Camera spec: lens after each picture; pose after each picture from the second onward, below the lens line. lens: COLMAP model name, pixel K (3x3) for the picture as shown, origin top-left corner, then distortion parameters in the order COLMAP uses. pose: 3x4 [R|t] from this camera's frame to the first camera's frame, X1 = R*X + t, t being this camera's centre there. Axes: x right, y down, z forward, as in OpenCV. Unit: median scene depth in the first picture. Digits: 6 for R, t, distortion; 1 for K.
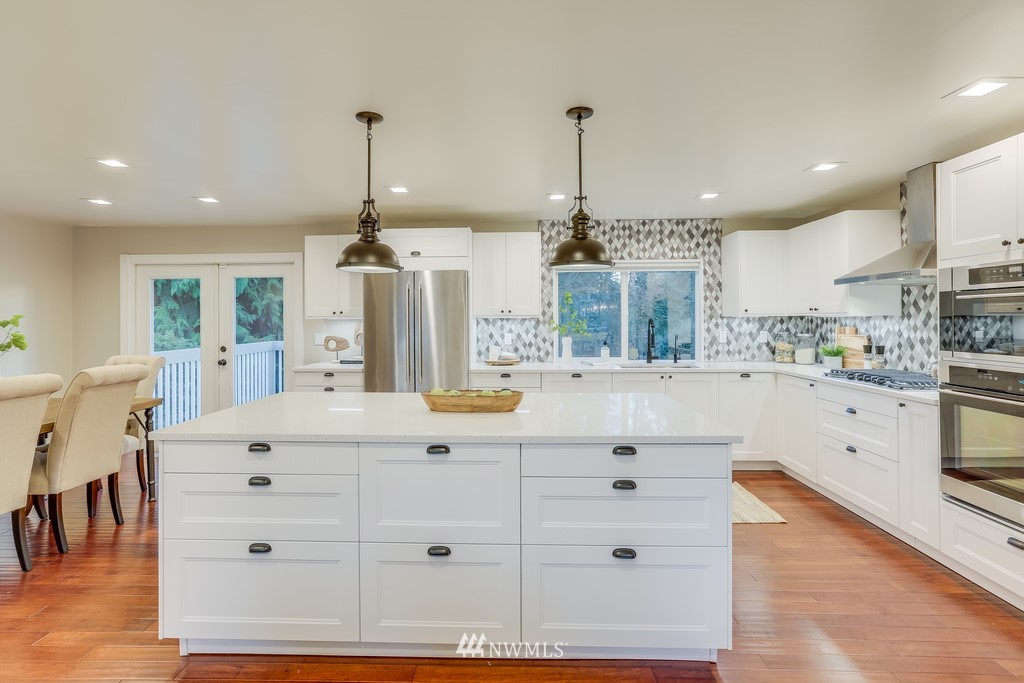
lens RADIAL K [[478.5, 0, 506.5], [0, 478.5, 314.3], [0, 0, 1]] dist [-0.013935, 0.005936]
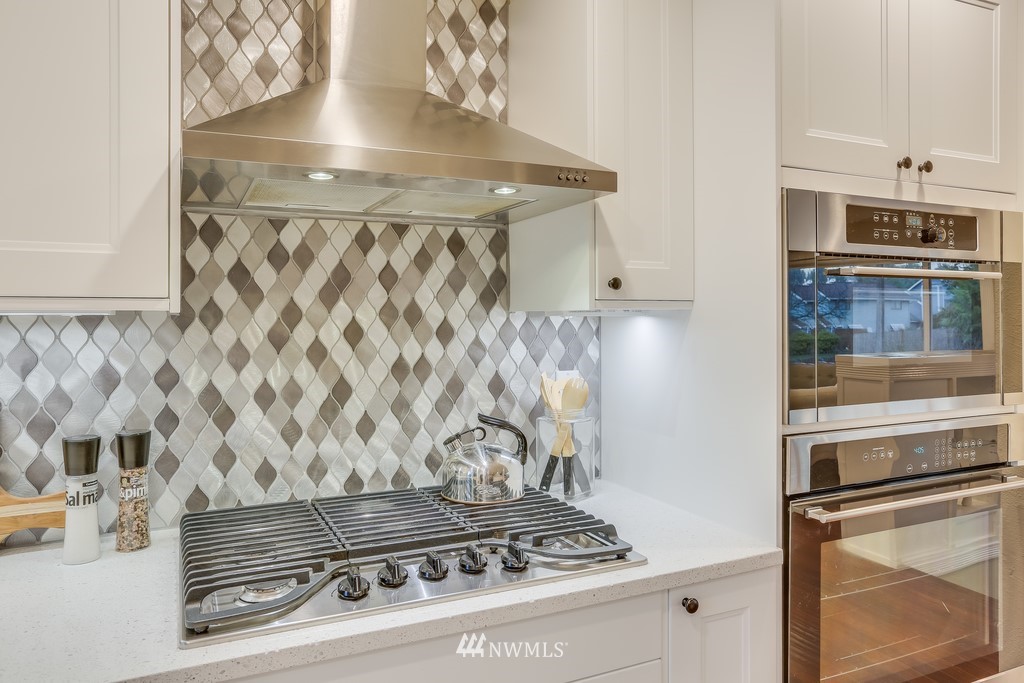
lens RADIAL K [[709.4, 0, 498.0], [0, 709.4, 307.0], [0, 0, 1]] dist [-0.009126, 0.015806]
pose [[-0.453505, 0.014387, 0.891137, 0.275455], [-0.005514, 0.999805, -0.018948, 0.004084], [-0.891237, -0.013507, -0.453338, 0.760679]]
